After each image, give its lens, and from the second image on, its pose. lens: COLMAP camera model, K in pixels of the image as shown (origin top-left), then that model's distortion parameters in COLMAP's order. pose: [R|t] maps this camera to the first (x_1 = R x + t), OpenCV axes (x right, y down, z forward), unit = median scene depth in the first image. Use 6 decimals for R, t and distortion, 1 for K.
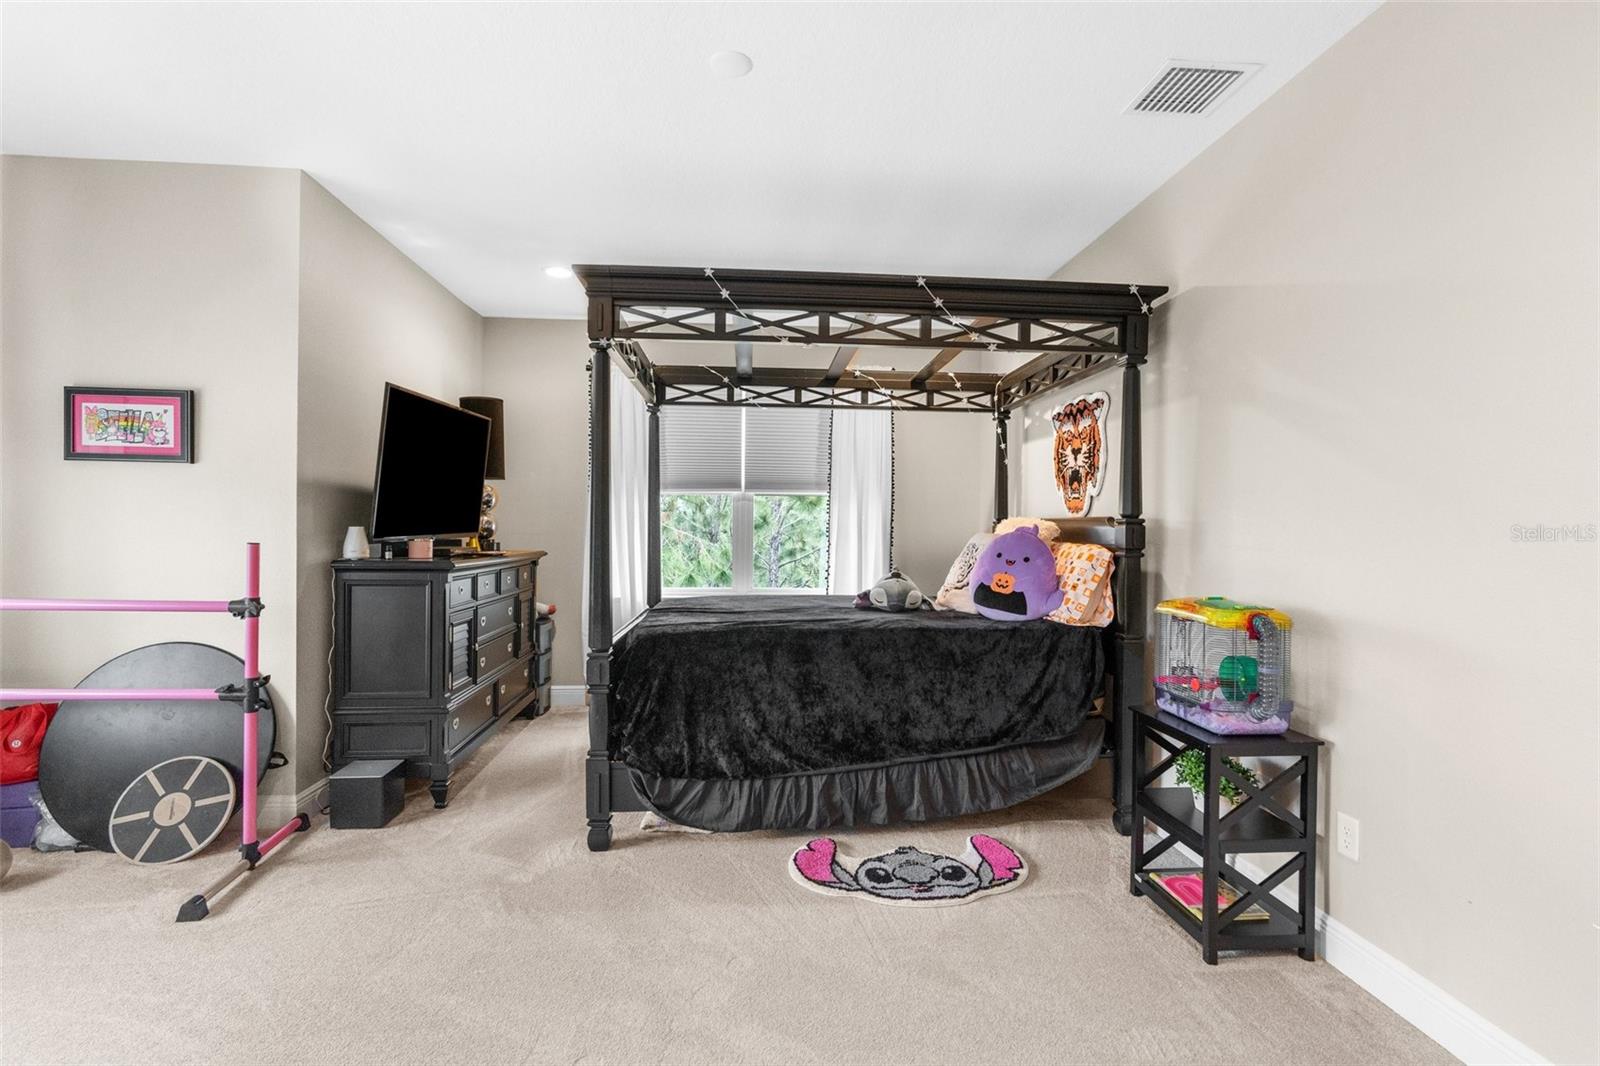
lens RADIAL K [[732.8, 0, 798.8], [0, 732.8, 529.0], [0, 0, 1]] dist [-0.010487, 0.003821]
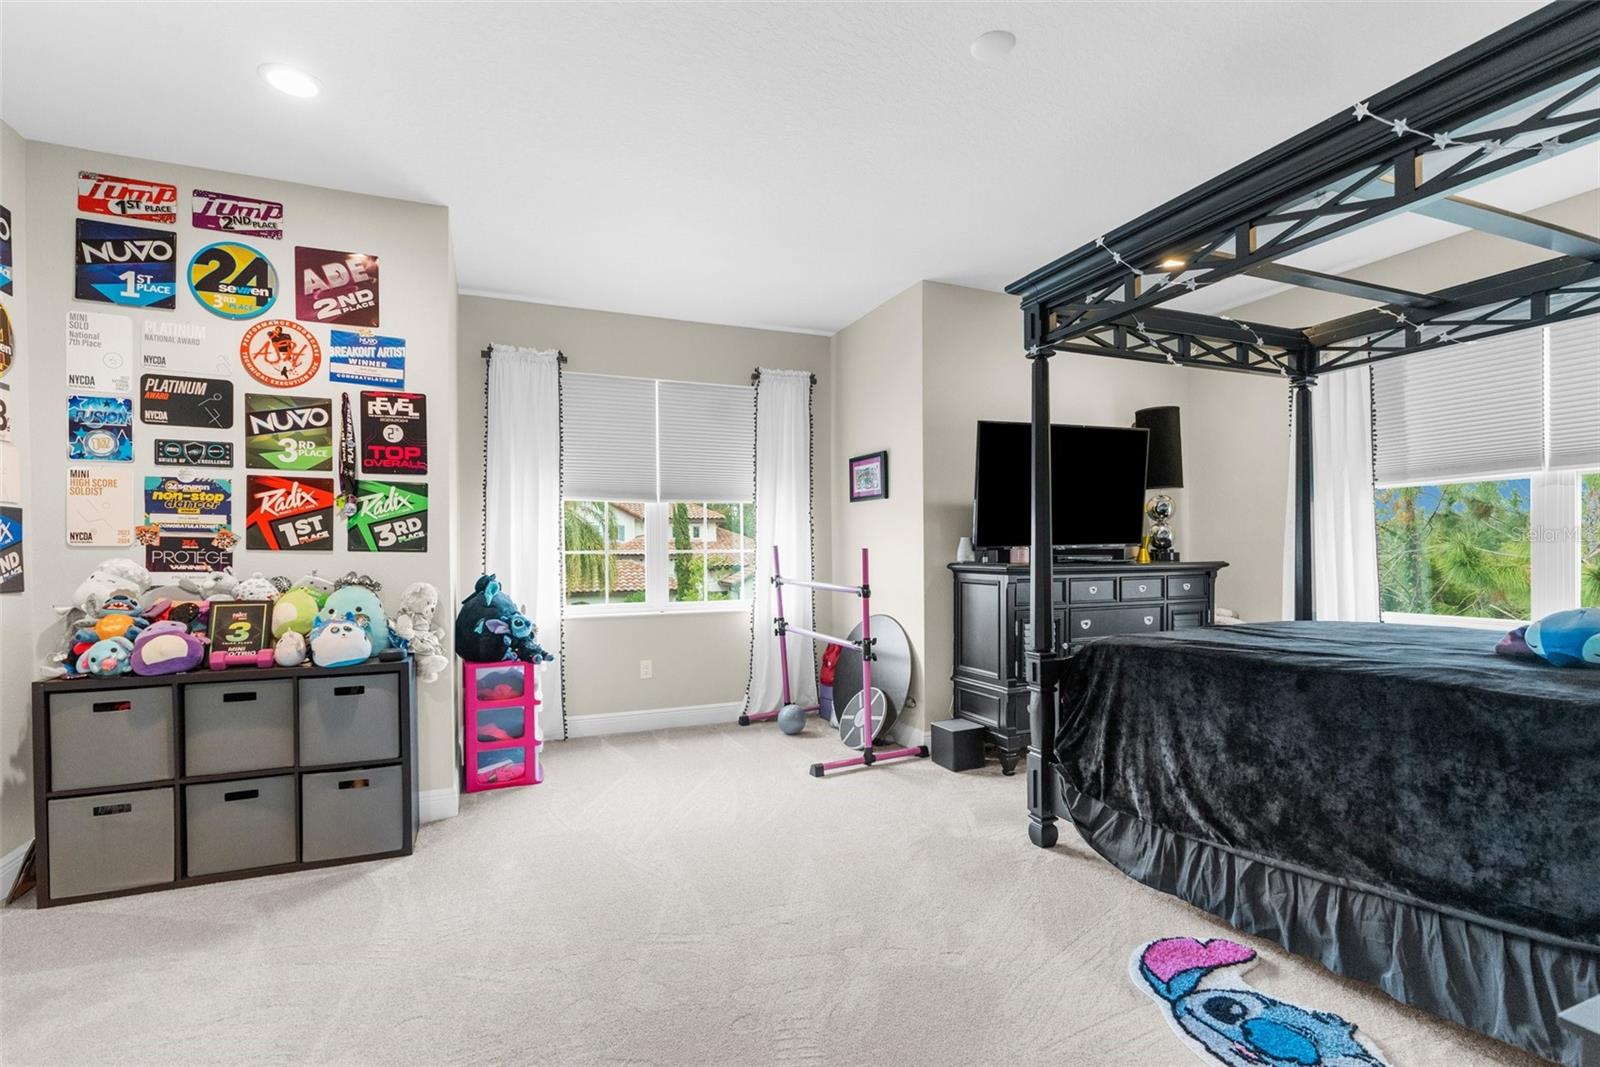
lens RADIAL K [[732.8, 0, 799.0], [0, 732.8, 548.8], [0, 0, 1]] dist [-0.010487, 0.003821]
pose [[0.316992, -0.012779, -0.948342, 0.578557], [0.009446, 0.999902, -0.010316, 0.030414], [0.948381, -0.005688, 0.317081, 0.347488]]
